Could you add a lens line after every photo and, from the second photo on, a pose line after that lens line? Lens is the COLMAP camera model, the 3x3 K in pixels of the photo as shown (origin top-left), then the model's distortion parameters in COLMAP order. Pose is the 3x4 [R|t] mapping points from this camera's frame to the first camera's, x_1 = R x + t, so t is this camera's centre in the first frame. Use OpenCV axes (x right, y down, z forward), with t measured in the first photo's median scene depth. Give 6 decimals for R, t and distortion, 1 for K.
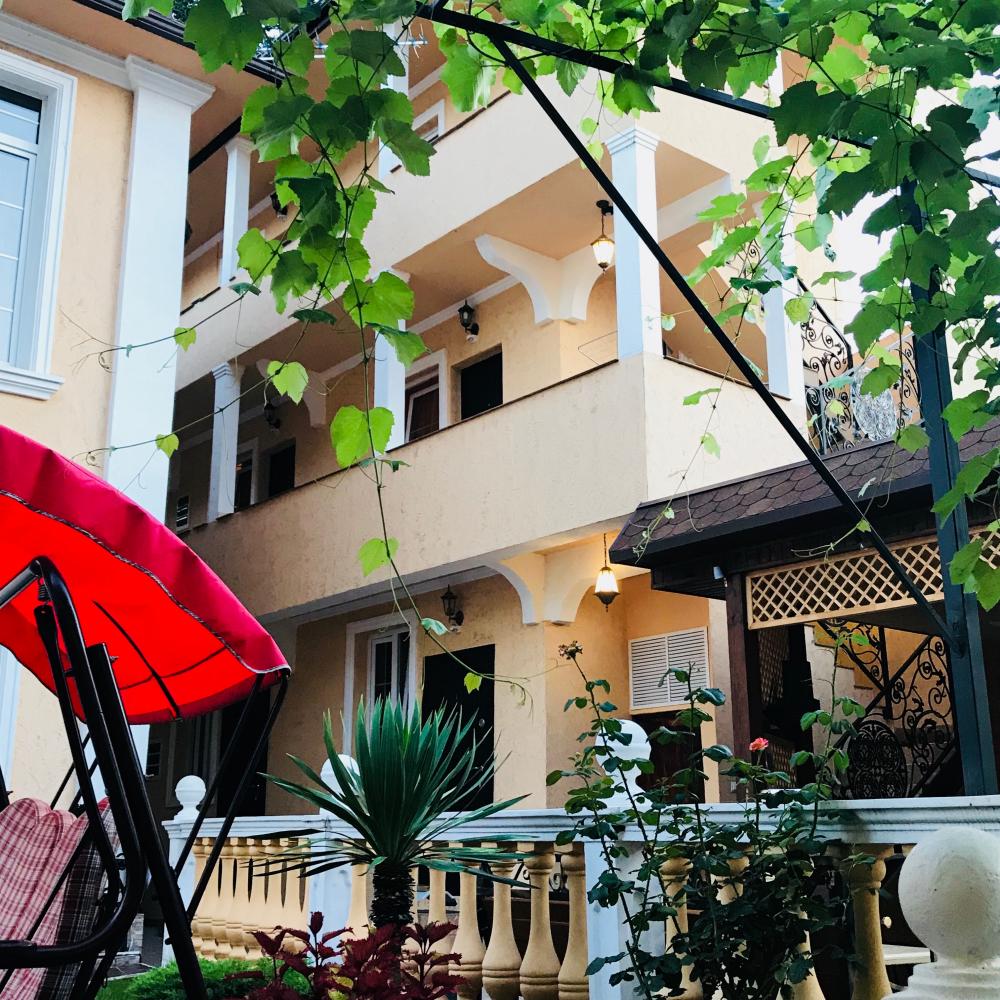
lens RADIAL K [[1282.1, 0, 502.2], [0, 1282.1, 482.9], [0, 0, 1]] dist [0.081936, -0.027579]
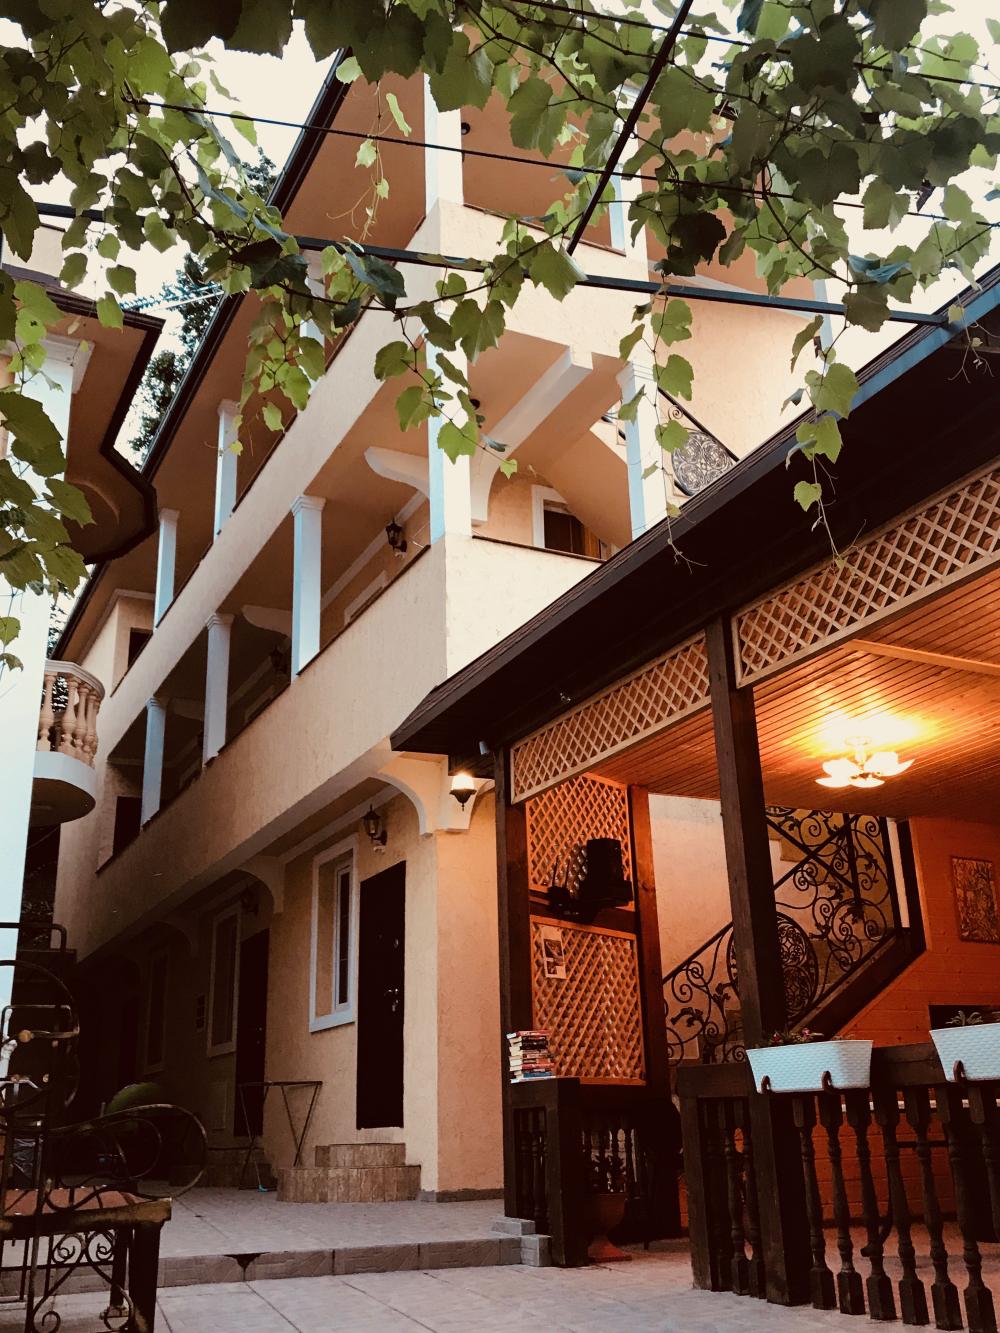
lens RADIAL K [[1292.4, 0, 492.2], [0, 1292.4, 656.9], [0, 0, 1]] dist [0.058686, -0.146412]
pose [[0.969601, -0.103164, -0.221880, 0.298765], [0.085934, 0.992584, -0.085977, 0.065389], [0.229104, 0.064297, 0.971276, 0.063221]]
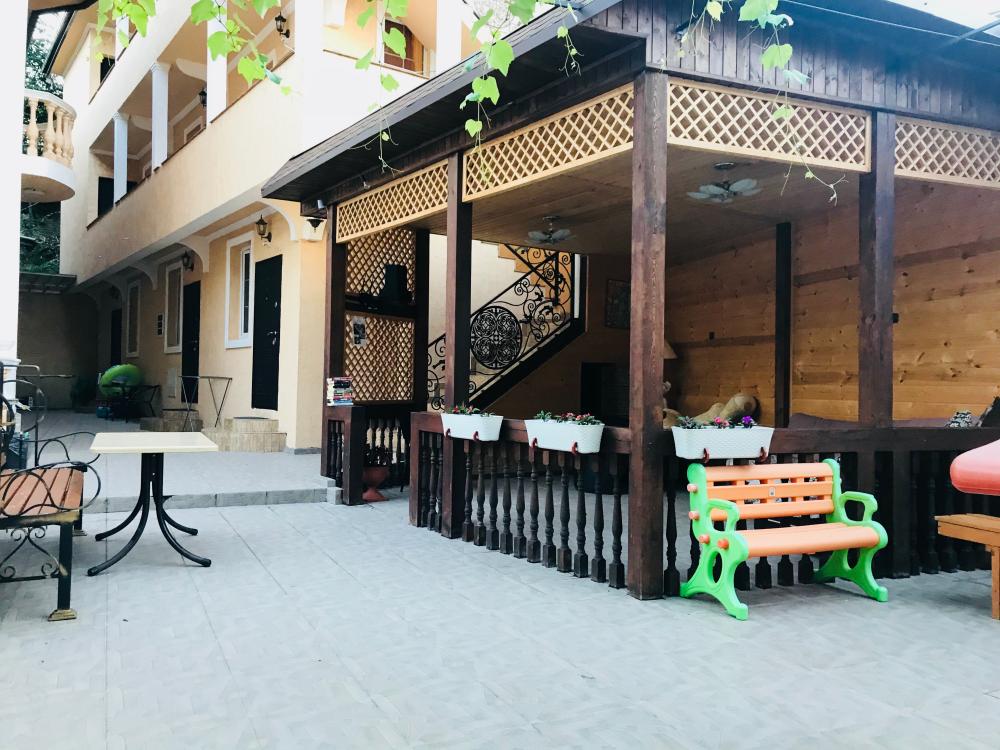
lens RADIAL K [[819.8, 0, 506.3], [0, 819.8, 376.7], [0, 0, 1]] dist [0.048756, -0.069710]
pose [[0.996509, 0.024297, -0.079869, 0.353545], [-0.002764, 0.965788, 0.259320, 0.011789], [0.083437, -0.258194, 0.962483, 0.042085]]
